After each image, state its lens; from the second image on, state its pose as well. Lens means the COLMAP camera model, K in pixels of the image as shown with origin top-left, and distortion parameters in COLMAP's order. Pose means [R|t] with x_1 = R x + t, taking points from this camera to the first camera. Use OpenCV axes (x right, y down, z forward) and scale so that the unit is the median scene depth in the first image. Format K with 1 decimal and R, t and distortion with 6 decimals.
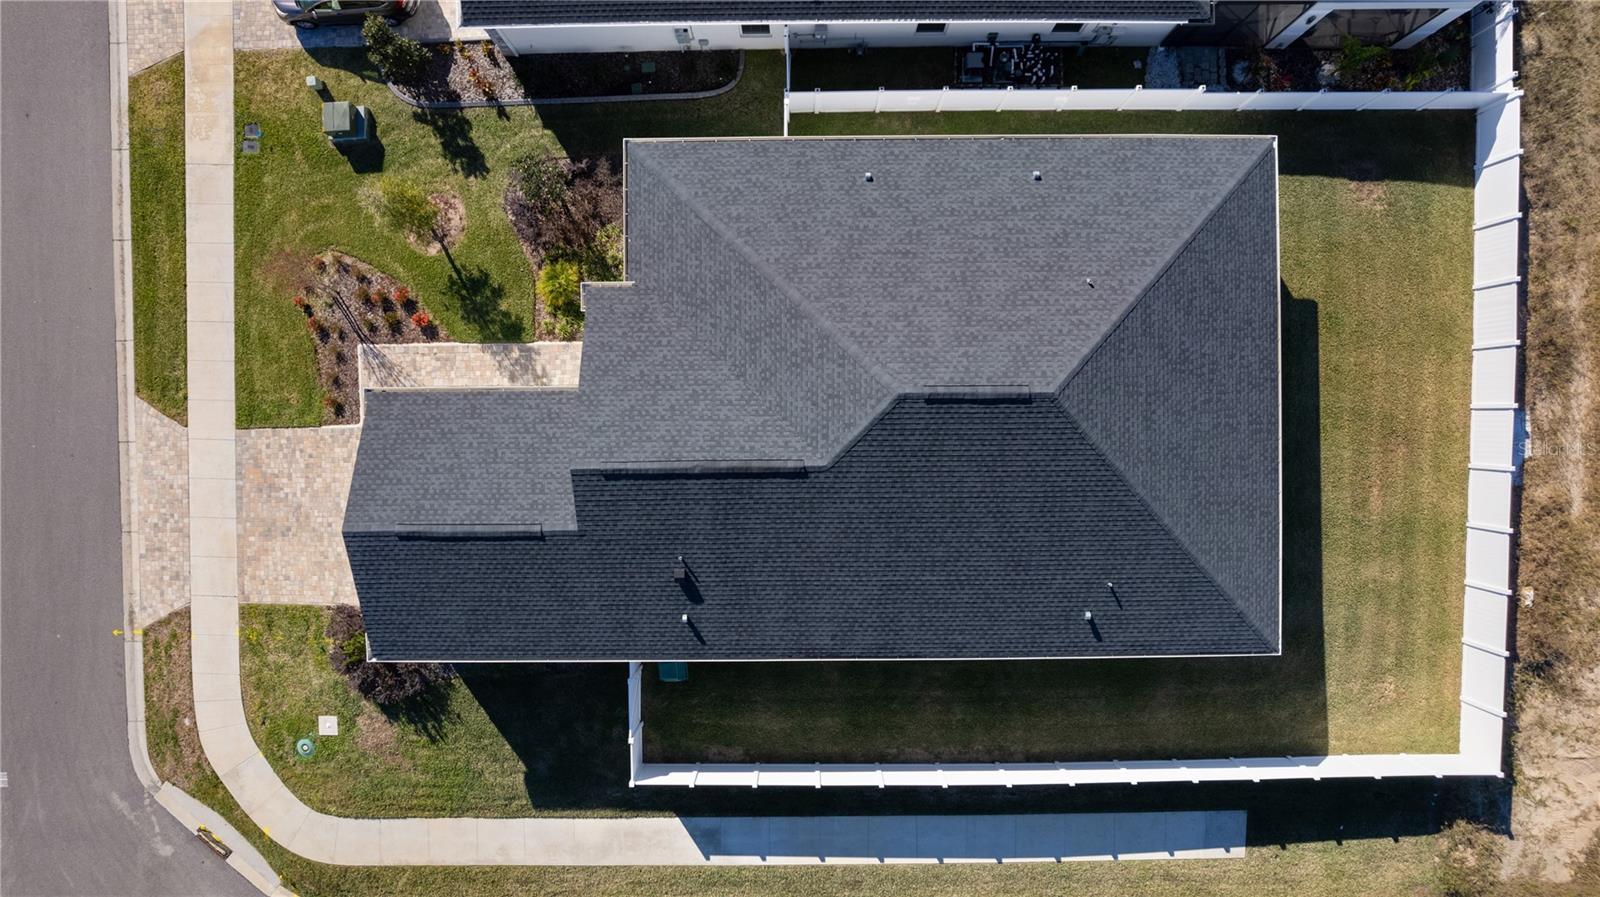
lens RADIAL K [[1042.8, 0, 798.5], [0, 1042.8, 432.4], [0, 0, 1]] dist [-0.080765, 0.074404]
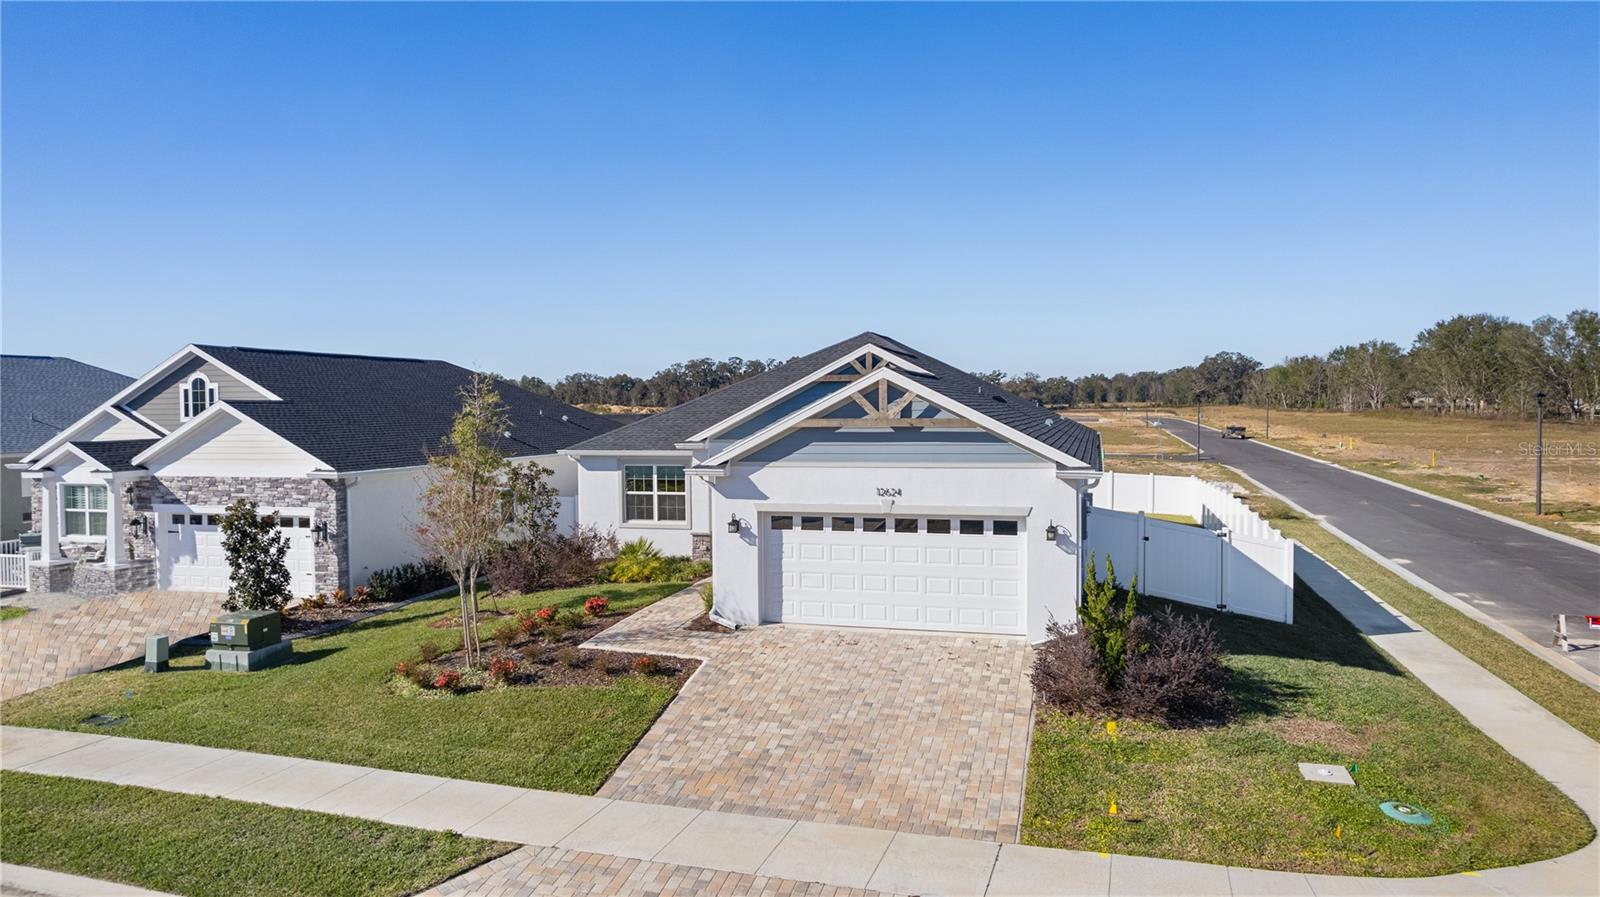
lens RADIAL K [[1042.8, 0, 798.5], [0, 1042.8, 432.4], [0, 0, 1]] dist [-0.080765, 0.074404]
pose [[0.289176, -0.012003, 0.957201, -0.933780], [0.957234, -0.005786, -0.289258, 0.201247], [0.009010, 0.999911, 0.009817, 0.856663]]
